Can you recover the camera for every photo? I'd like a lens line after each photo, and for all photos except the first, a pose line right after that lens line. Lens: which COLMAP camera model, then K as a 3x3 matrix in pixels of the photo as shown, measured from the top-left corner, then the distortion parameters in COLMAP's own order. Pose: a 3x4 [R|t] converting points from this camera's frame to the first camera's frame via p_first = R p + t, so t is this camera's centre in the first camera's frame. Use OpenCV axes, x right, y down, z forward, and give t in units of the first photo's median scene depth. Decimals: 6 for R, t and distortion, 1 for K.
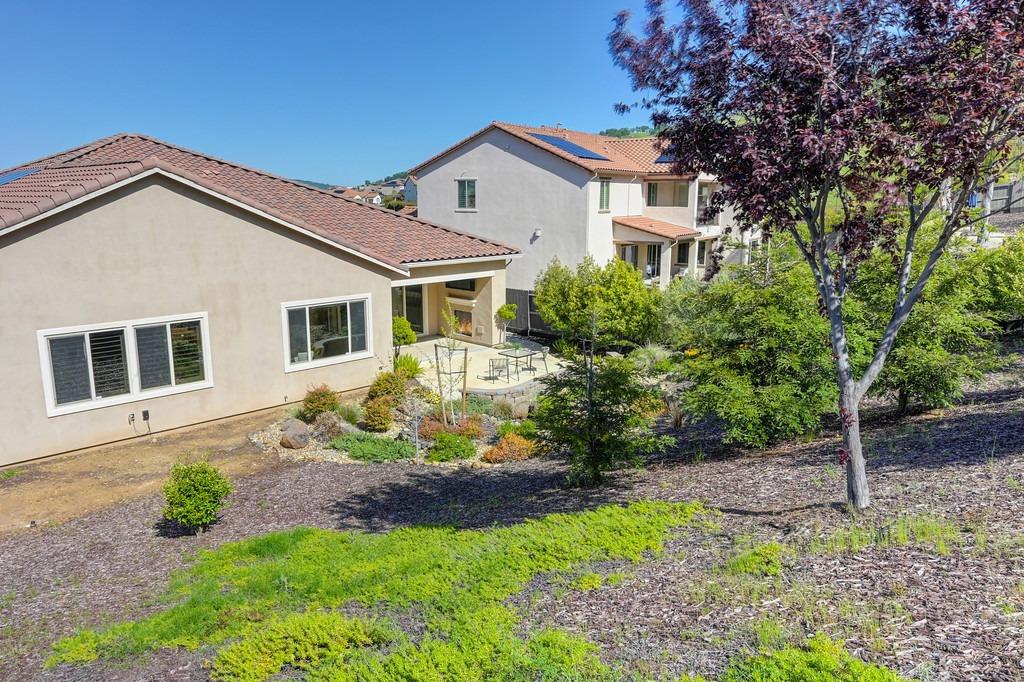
lens RADIAL K [[714.7, 0, 512.0], [0, 714.7, 341.0], [0, 0, 1]] dist [0.000136, -0.000008]
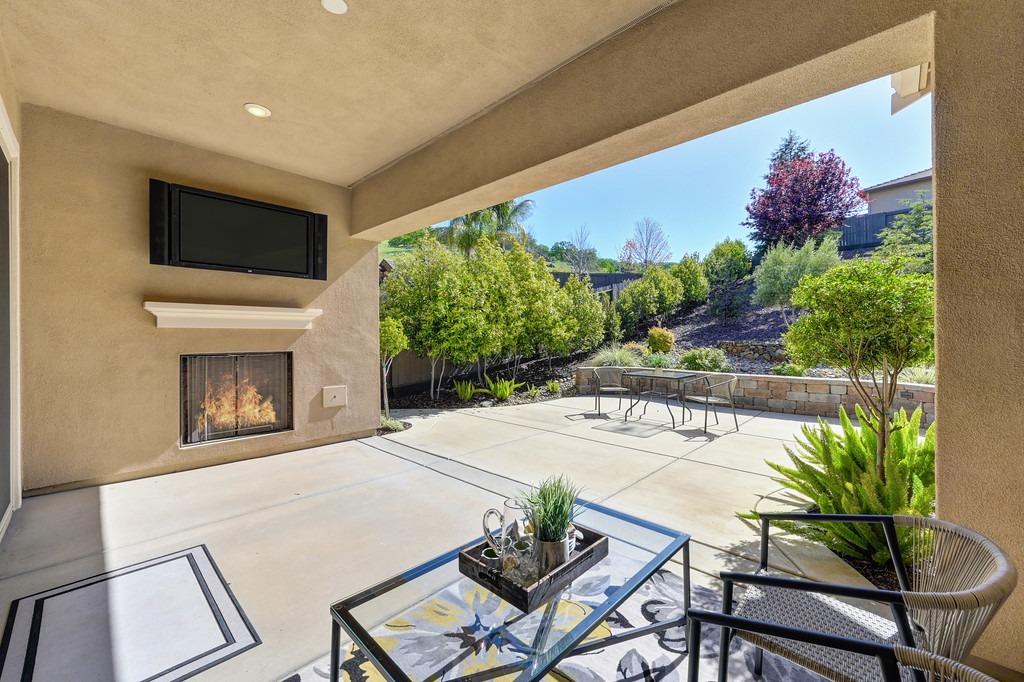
lens RADIAL K [[405.3, 0, 509.9], [0, 405.3, 334.2], [0, 0, 1]] dist [0.000267, 0.000125]
pose [[-0.019775, 0.017727, 0.999647, -0.240318], [0.219218, 0.975590, -0.012963, -0.023788], [-0.975475, 0.218885, -0.023178, 0.921139]]
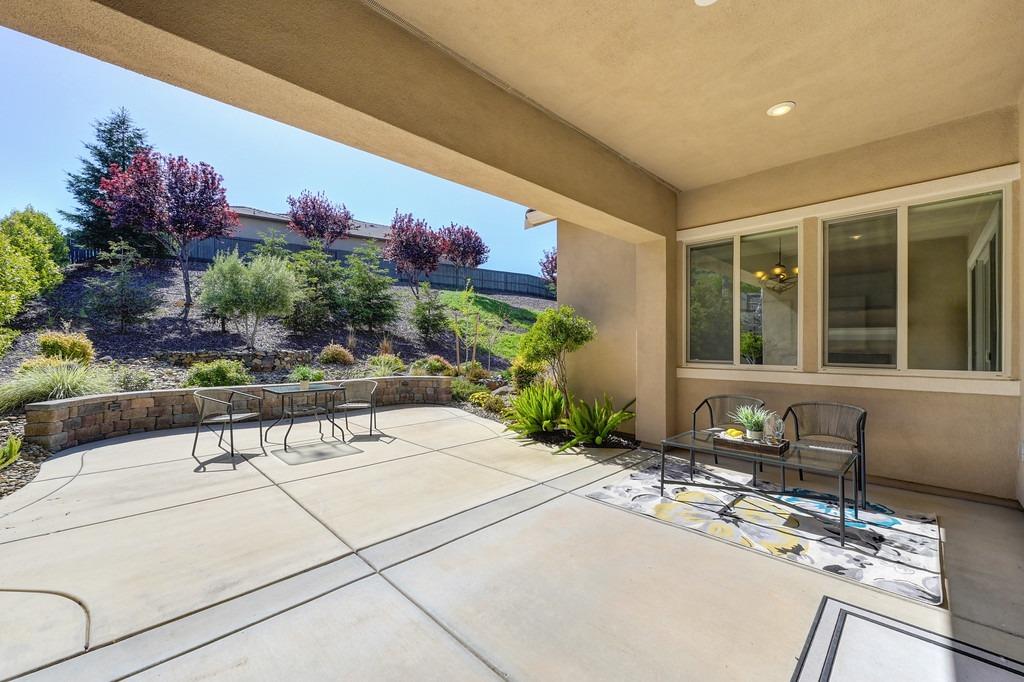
lens RADIAL K [[405.6, 0, 511.1], [0, 405.6, 344.2], [0, 0, 1]] dist [-0.001116, 0.000353]
pose [[-0.999830, 0.013685, 0.012338, -0.110098], [0.016016, 0.976541, 0.214735, -0.051811], [-0.009110, 0.214896, -0.976594, 1.040177]]
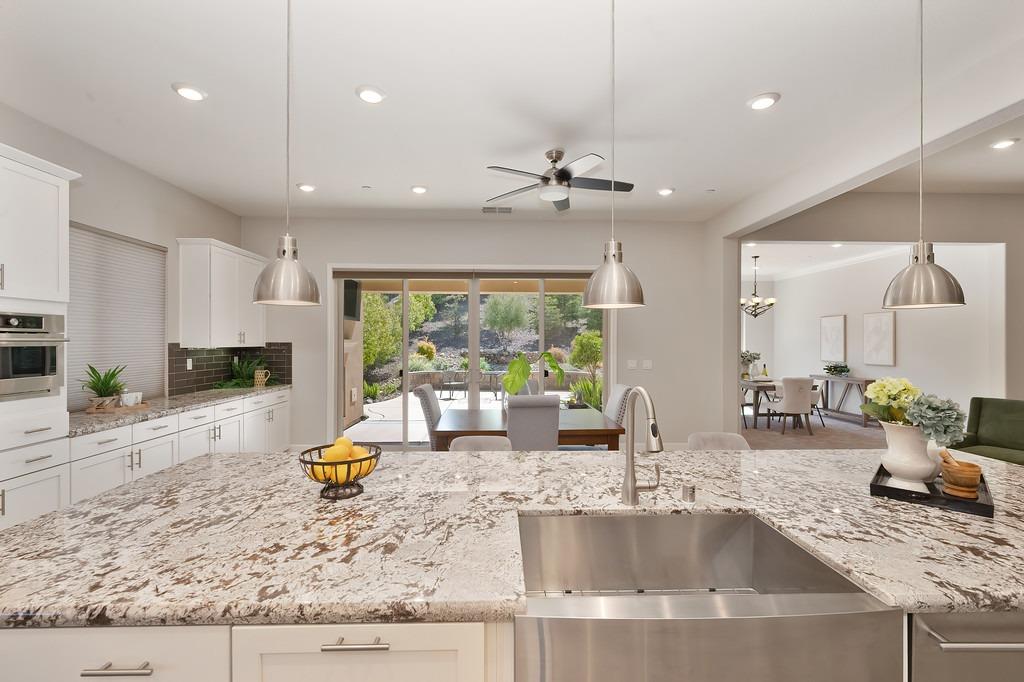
lens RADIAL K [[435.7, 0, 511.0], [0, 435.7, 344.7], [0, 0, 1]] dist [0.008244, -0.000155]
pose [[-0.726694, 0.004319, 0.686948, -0.351830], [0.154847, 0.975275, 0.157674, -0.084893], [-0.669282, 0.220953, -0.709395, 1.147673]]
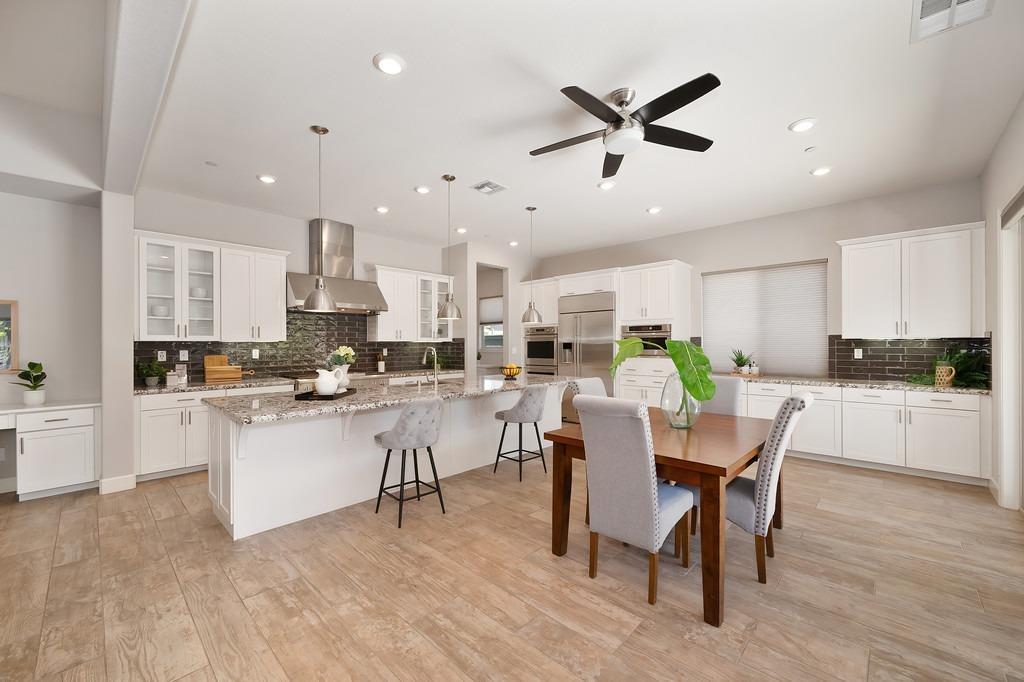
lens RADIAL K [[405.6, 0, 511.1], [0, 405.6, 344.2], [0, 0, 1]] dist [-0.001116, 0.000353]
pose [[0.999732, 0.008229, 0.021616, -0.294969], [-0.003362, 0.976342, -0.216205, -0.032256], [-0.022884, 0.216075, 0.976109, 0.930016]]
